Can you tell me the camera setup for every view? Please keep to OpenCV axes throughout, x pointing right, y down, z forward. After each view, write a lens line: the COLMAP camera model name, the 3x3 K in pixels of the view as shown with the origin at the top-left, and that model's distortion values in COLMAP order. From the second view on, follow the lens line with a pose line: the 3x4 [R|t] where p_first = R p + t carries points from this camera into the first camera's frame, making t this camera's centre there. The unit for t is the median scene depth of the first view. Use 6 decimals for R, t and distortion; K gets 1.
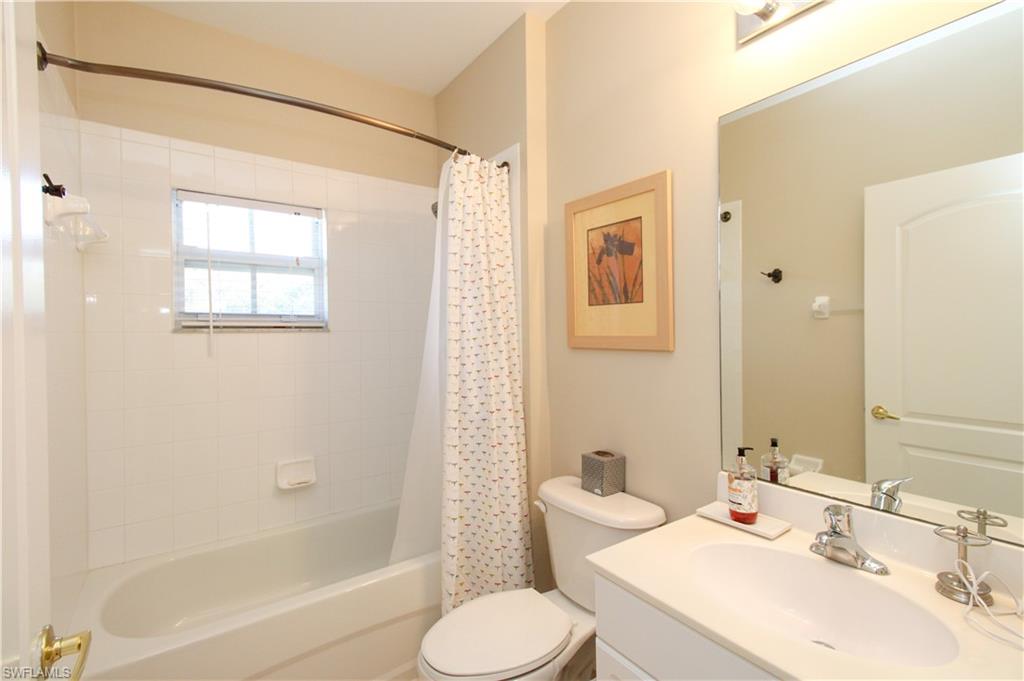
lens RADIAL K [[466.2, 0, 514.7], [0, 466.2, 334.1], [0, 0, 1]] dist [0.003766, -0.006083]
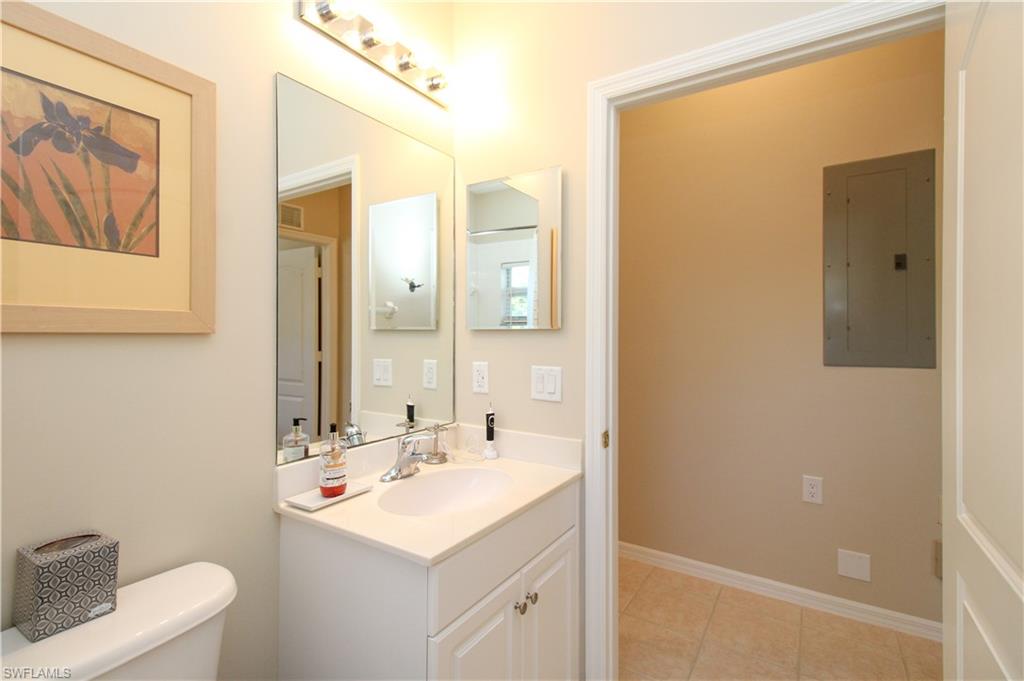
lens RADIAL K [[466.2, 0, 514.4], [0, 466.2, 333.6], [0, 0, 1]] dist [0.003766, -0.006083]
pose [[-0.371593, 0.004224, 0.928386, -0.440723], [0.003602, 0.999989, -0.003108, 0.034772], [-0.928389, 0.002189, -0.371604, 0.720748]]
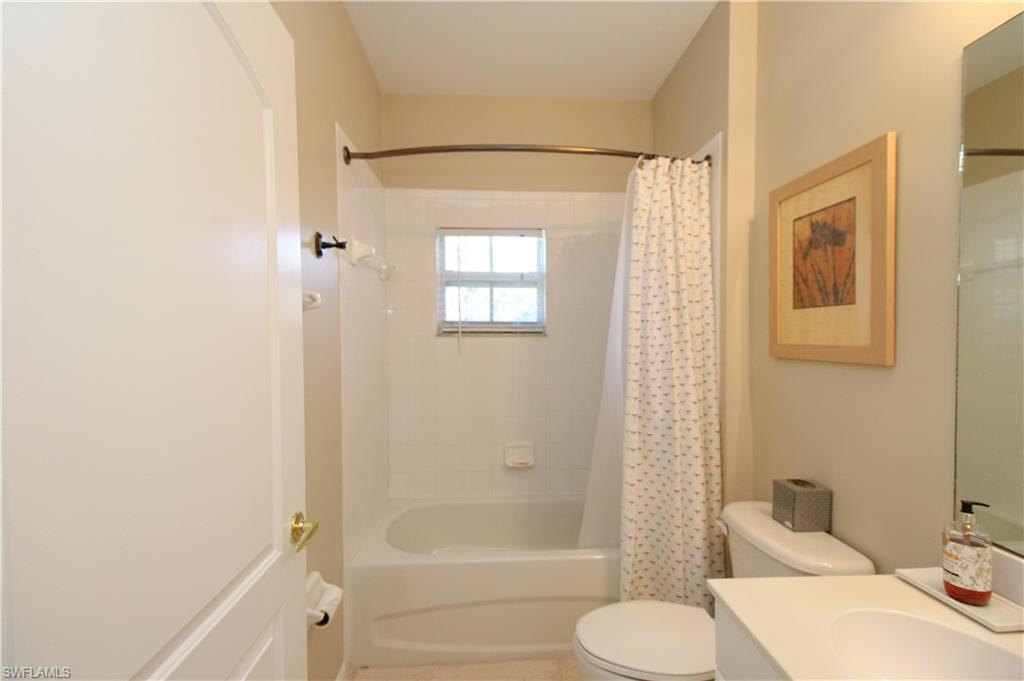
lens RADIAL K [[466.2, 0, 511.1], [0, 466.2, 348.9], [0, 0, 1]] dist [0.003766, -0.006083]
pose [[0.835336, 0.022789, -0.549268, 0.203913], [-0.009132, 0.999578, 0.027584, -0.006630], [0.549664, -0.018026, 0.835191, 0.000650]]
